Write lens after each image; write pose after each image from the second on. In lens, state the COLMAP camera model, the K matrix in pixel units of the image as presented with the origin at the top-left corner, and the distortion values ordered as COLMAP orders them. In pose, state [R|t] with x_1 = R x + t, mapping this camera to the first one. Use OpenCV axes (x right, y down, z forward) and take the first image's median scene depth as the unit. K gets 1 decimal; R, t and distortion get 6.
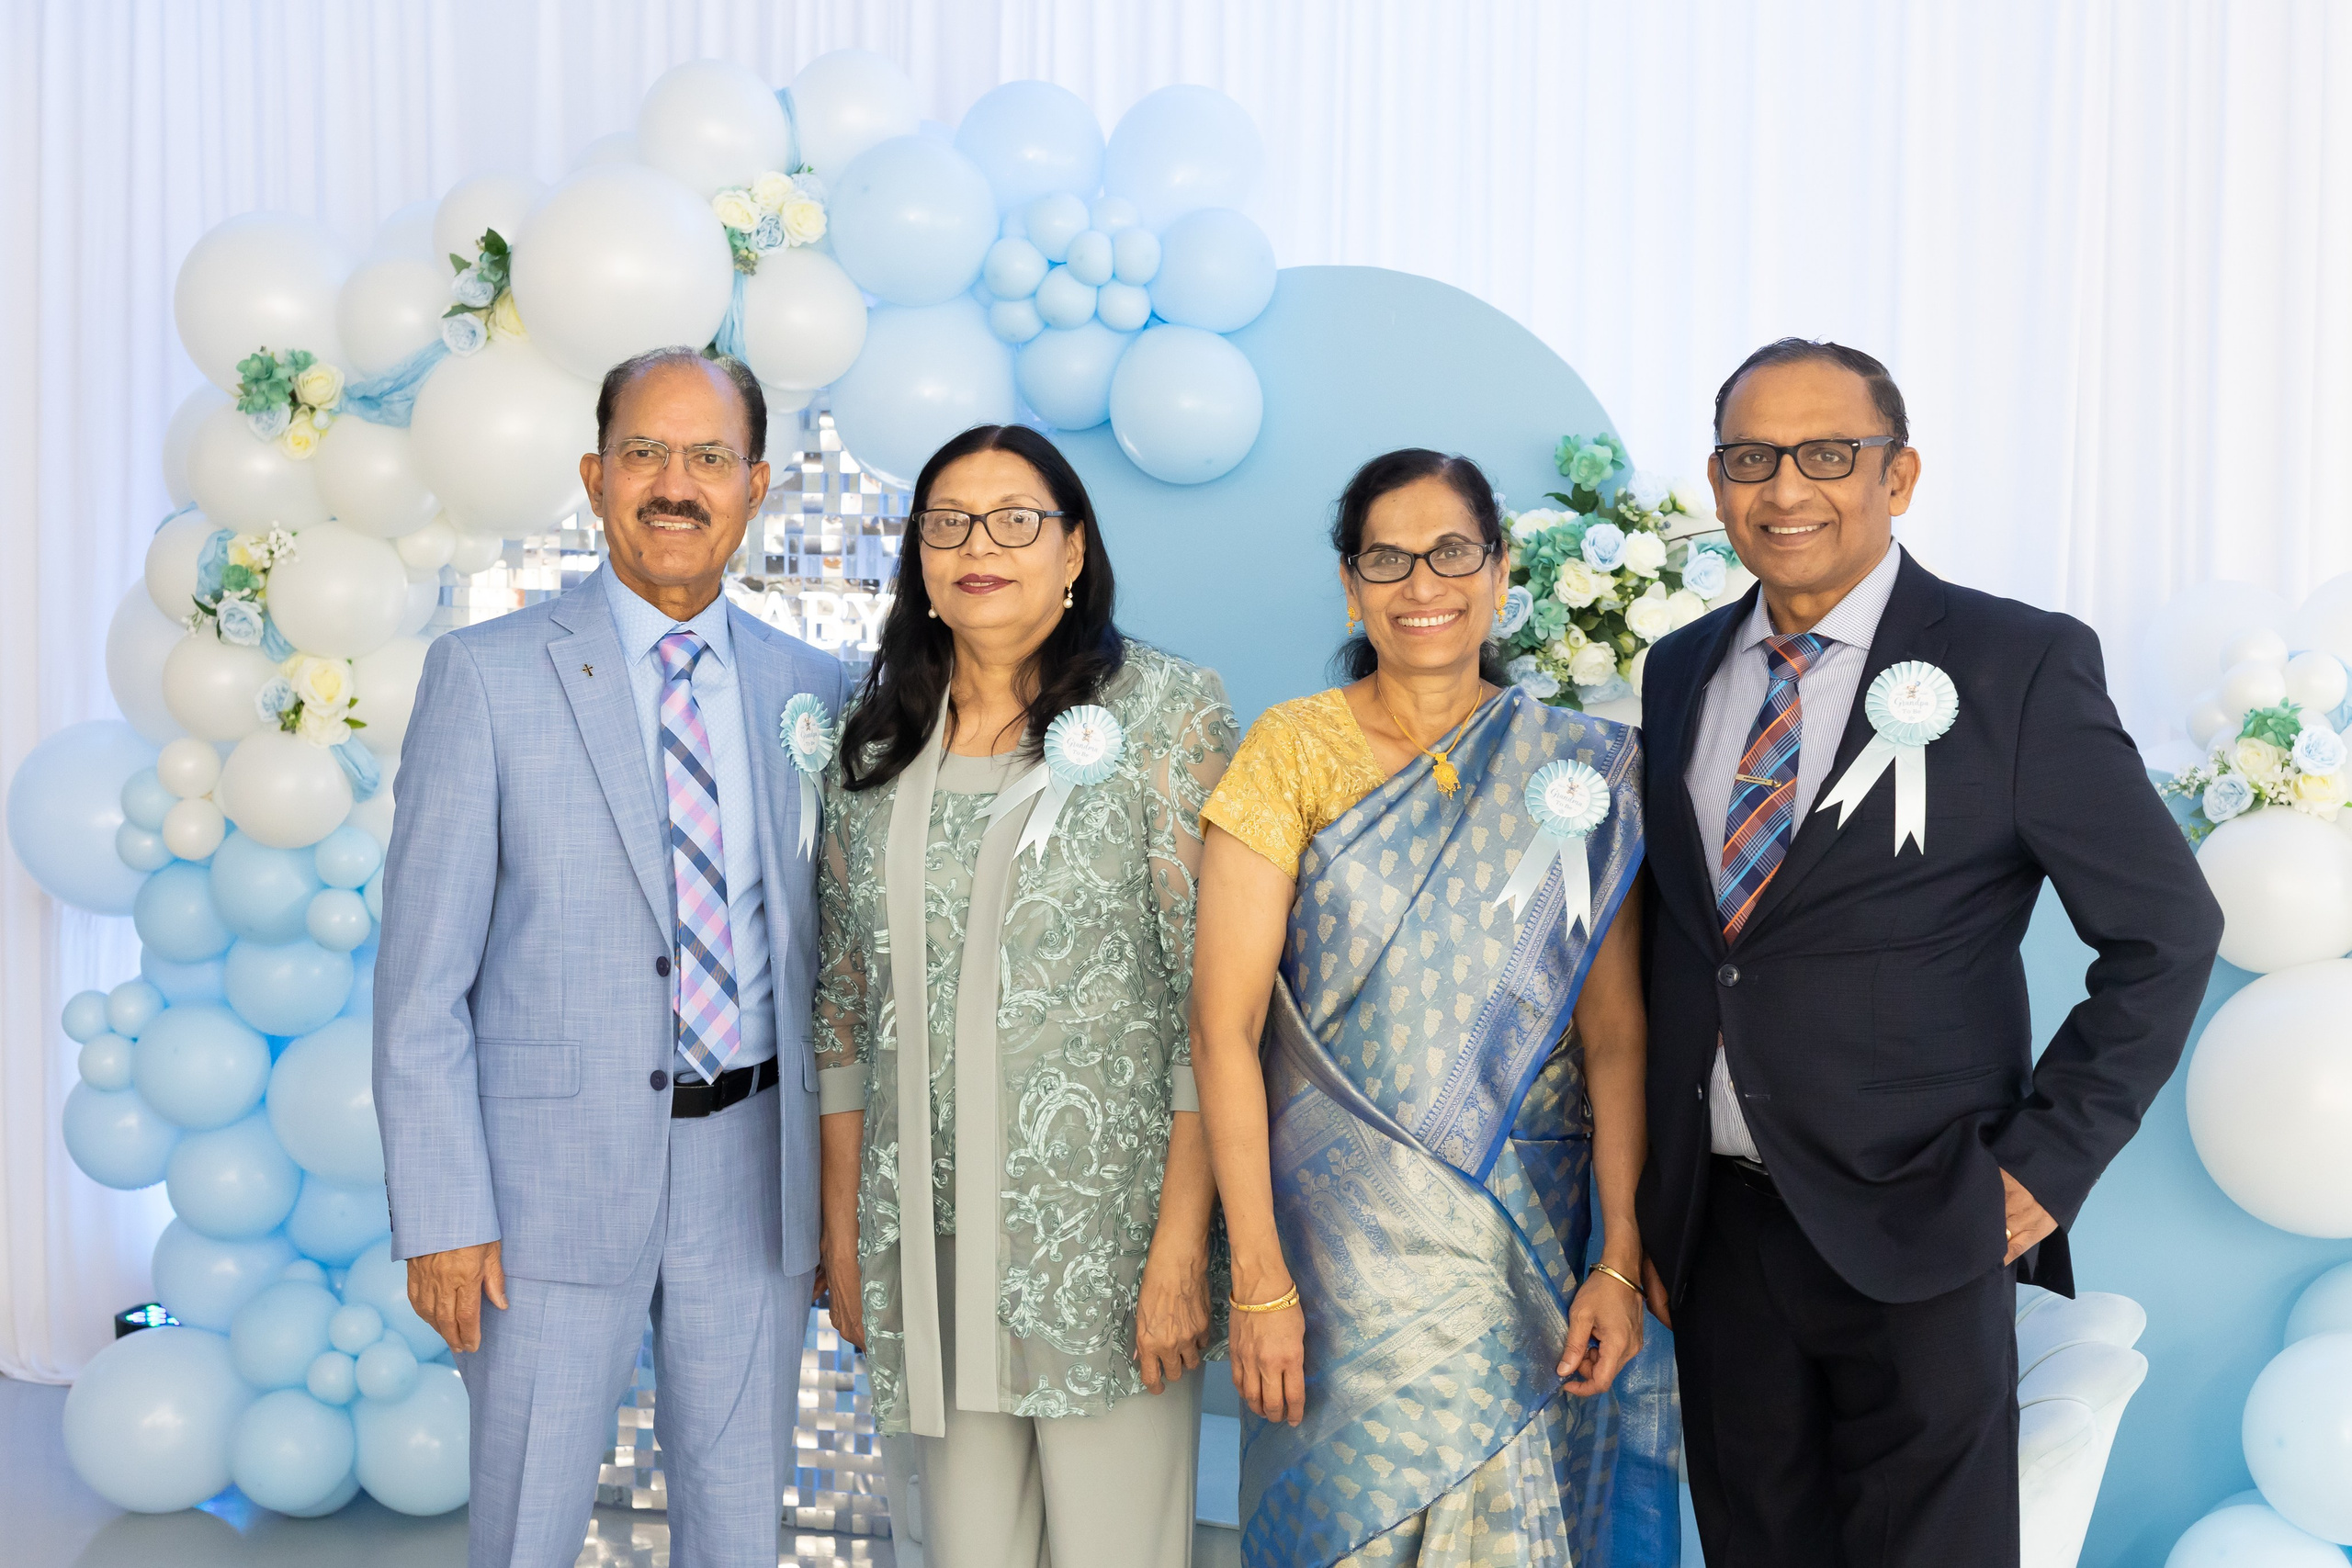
lens RADIAL K [[3495.3, 0, 1279.3], [0, 3495.3, 760.5], [0, 0, 1]] dist [-0.016680, 0.000000]
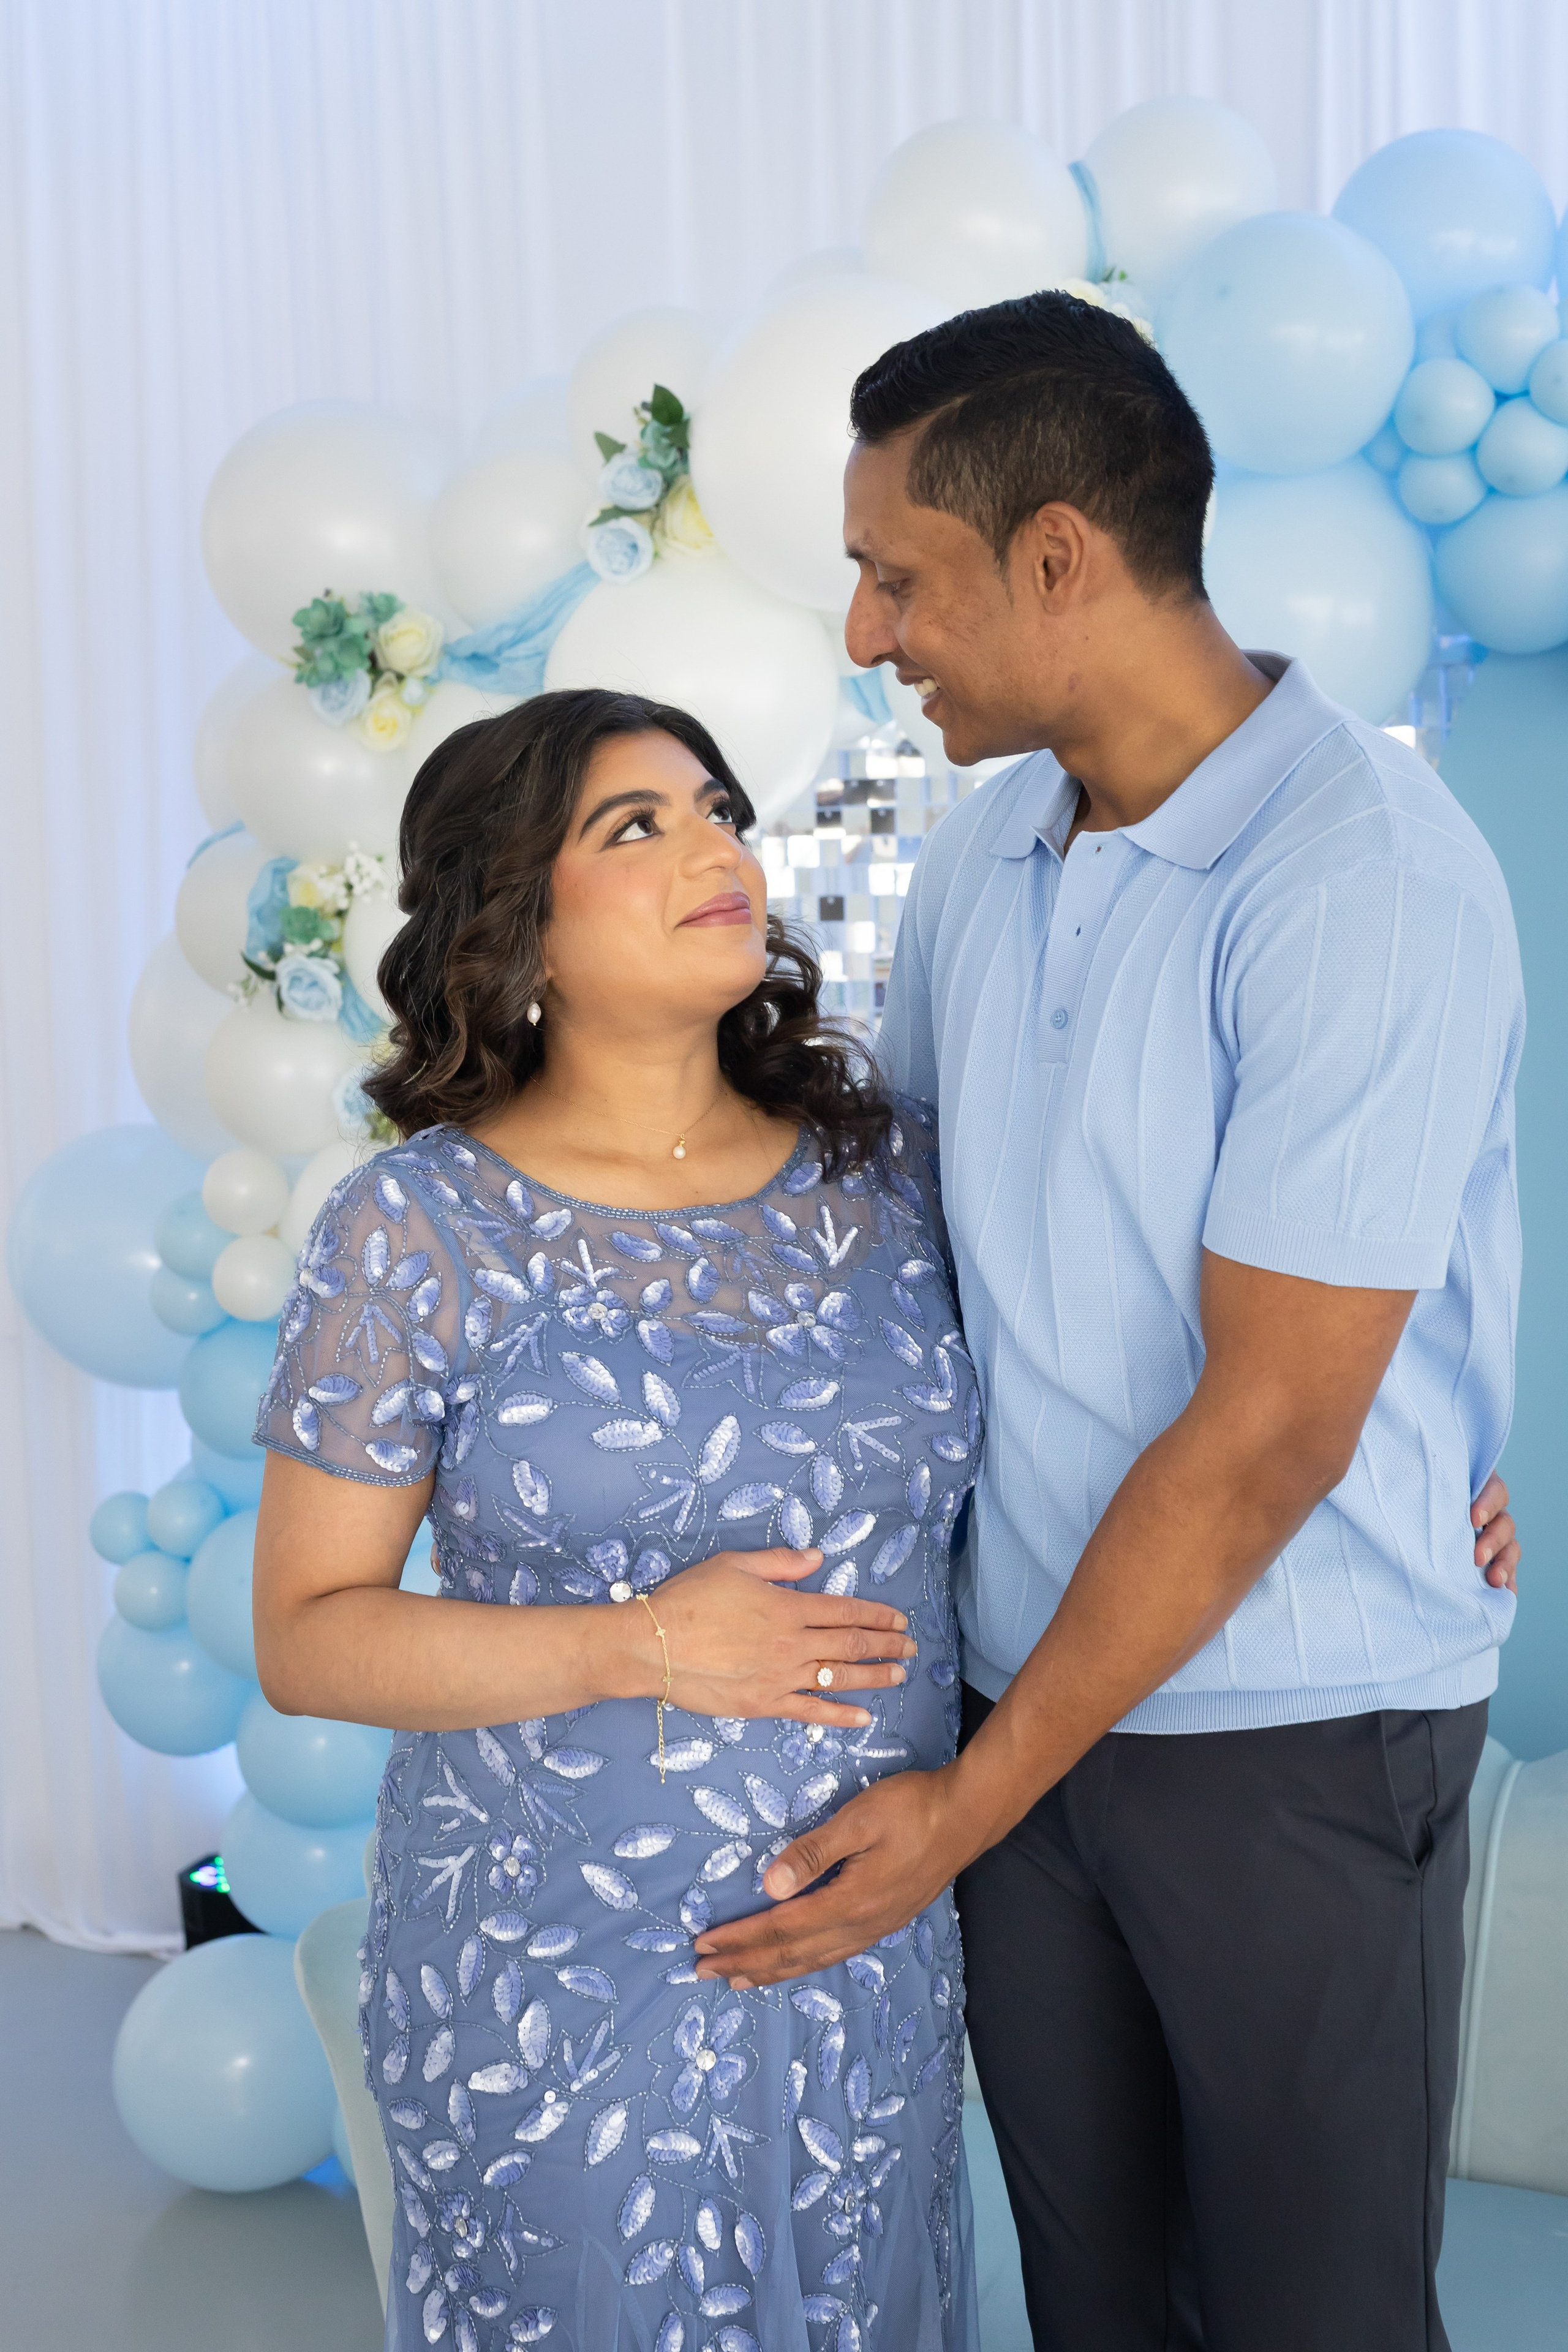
lens RADIAL K [[3495.6, 0, 768.8], [0, 3495.6, 1187.7], [0, 0, 1]] dist [-0.016680, 0.000000]
pose [[0.988656, -0.026383, -0.147861, -0.105344], [0.032146, 0.998808, 0.036721, -0.022745], [0.146716, -0.041057, 0.988326, 0.323352]]
